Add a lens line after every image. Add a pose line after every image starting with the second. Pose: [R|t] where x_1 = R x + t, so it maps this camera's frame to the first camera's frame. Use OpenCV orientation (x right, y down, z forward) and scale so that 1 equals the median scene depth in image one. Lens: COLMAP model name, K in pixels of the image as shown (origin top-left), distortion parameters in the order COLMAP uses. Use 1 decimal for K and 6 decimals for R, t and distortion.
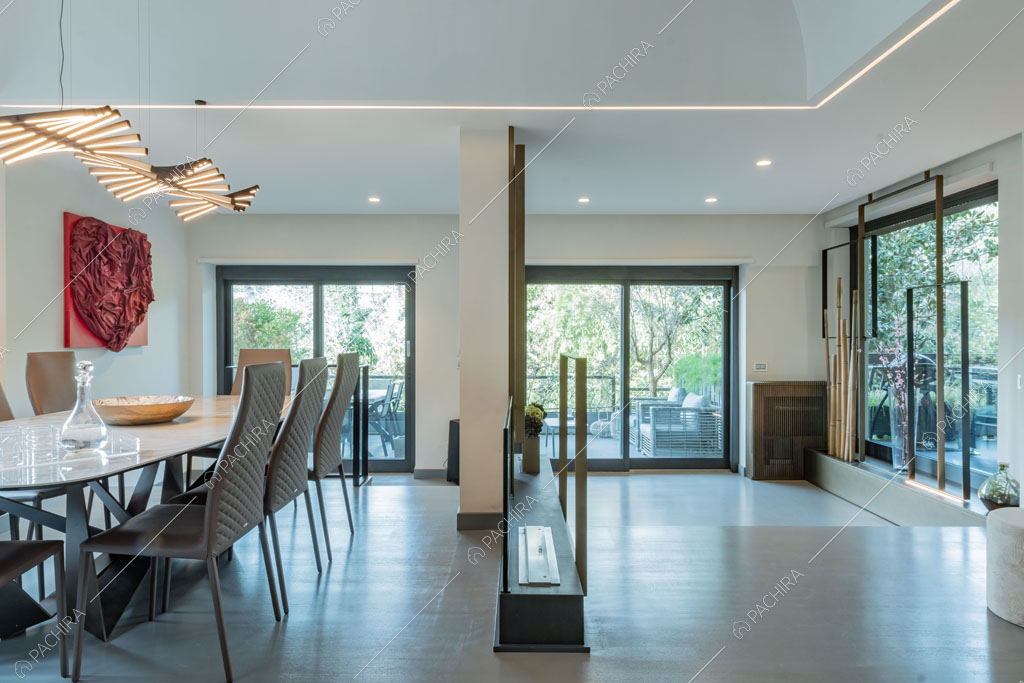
lens RADIAL K [[630.5, 0, 516.7], [0, 630.5, 335.6], [0, 0, 1]] dist [-0.002050, -0.000568]
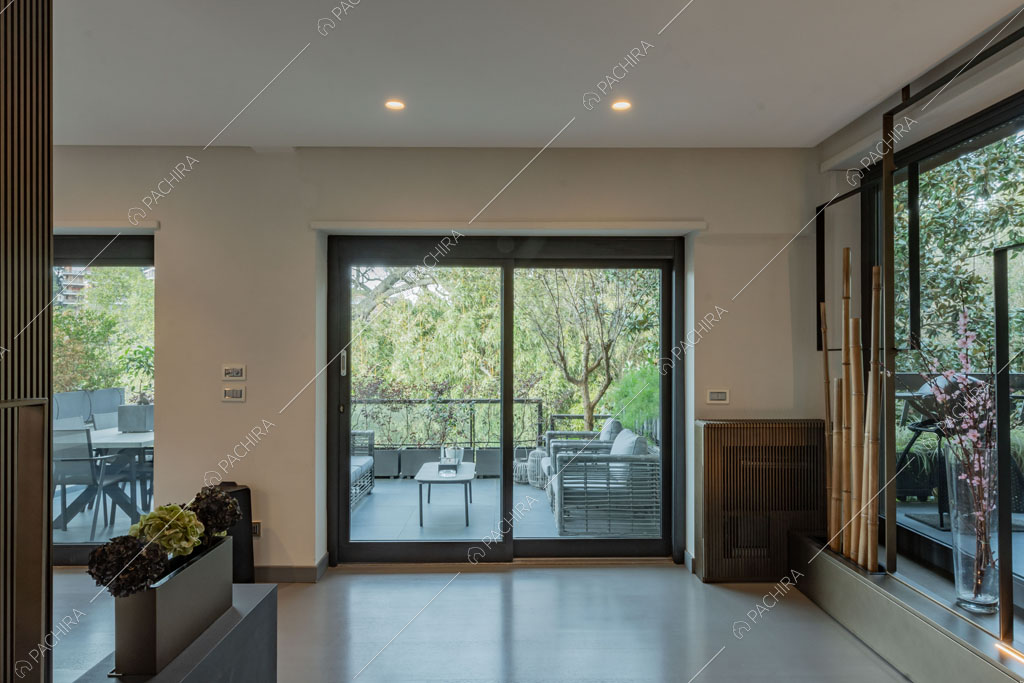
lens RADIAL K [[620.8, 0, 512.0], [0, 620.8, 341.5], [0, 0, 1]] dist [0.003414, 0.002657]
pose [[0.999985, -0.000819, 0.005332, 0.184612], [0.000868, 0.999956, -0.009307, 0.000735], [-0.005324, 0.009311, 0.999942, 0.395773]]
